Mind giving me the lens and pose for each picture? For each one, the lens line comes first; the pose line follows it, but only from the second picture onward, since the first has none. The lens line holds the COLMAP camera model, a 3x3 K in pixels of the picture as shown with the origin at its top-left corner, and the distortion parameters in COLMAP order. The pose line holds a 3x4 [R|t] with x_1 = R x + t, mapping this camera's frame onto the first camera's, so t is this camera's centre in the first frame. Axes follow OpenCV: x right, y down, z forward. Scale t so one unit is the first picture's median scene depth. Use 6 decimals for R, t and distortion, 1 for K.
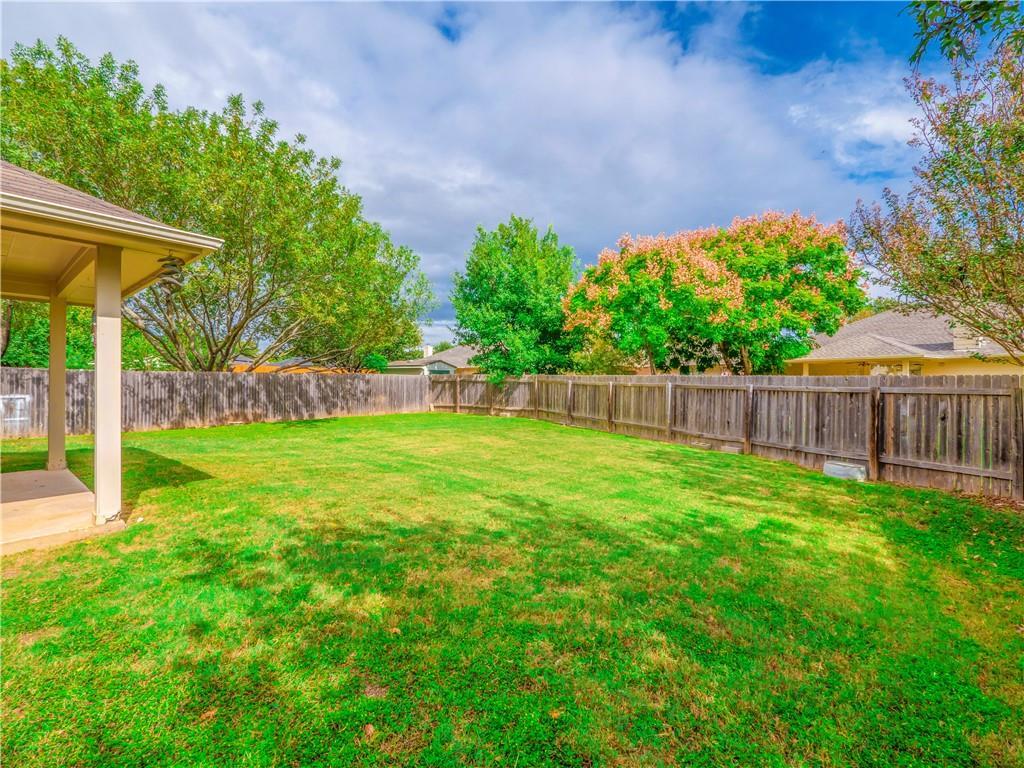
lens RADIAL K [[440.0, 0, 511.9], [0, 440.0, 383.4], [0, 0, 1]] dist [0.001352, 0.000329]
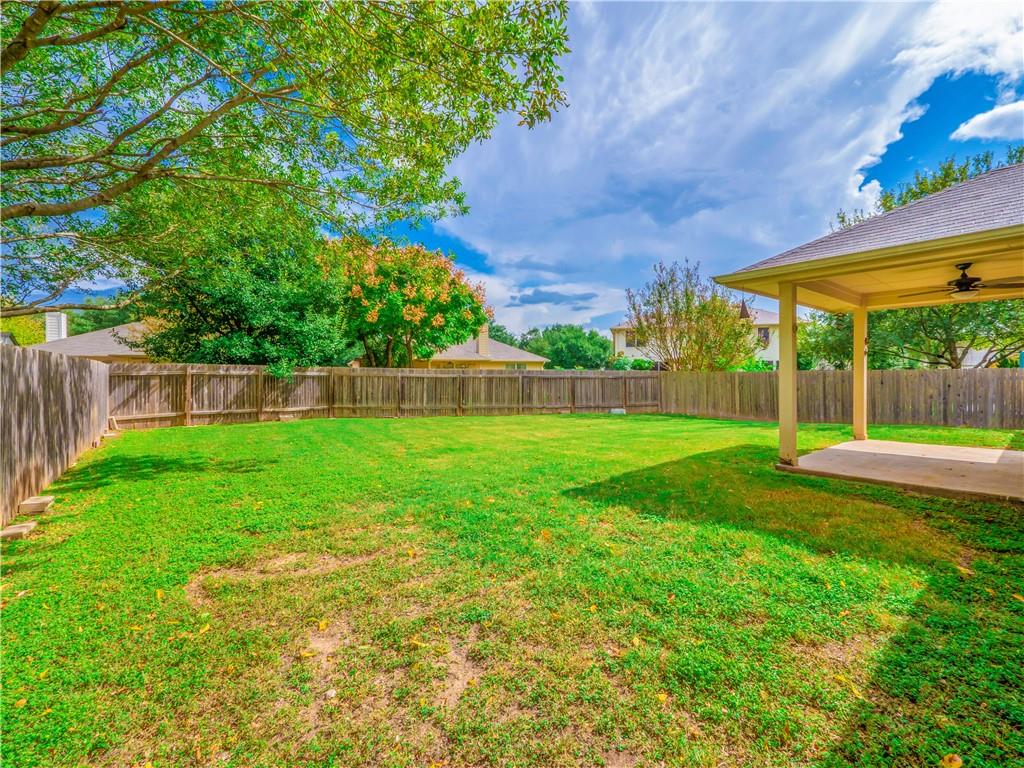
lens RADIAL K [[440.0, 0, 511.9], [0, 440.0, 382.3], [0, 0, 1]] dist [0.001352, 0.000329]
pose [[0.238946, -0.024159, 0.970732, -0.685071], [0.010287, 0.999697, 0.022348, -0.005451], [-0.970978, 0.004646, 0.239122, 0.436991]]
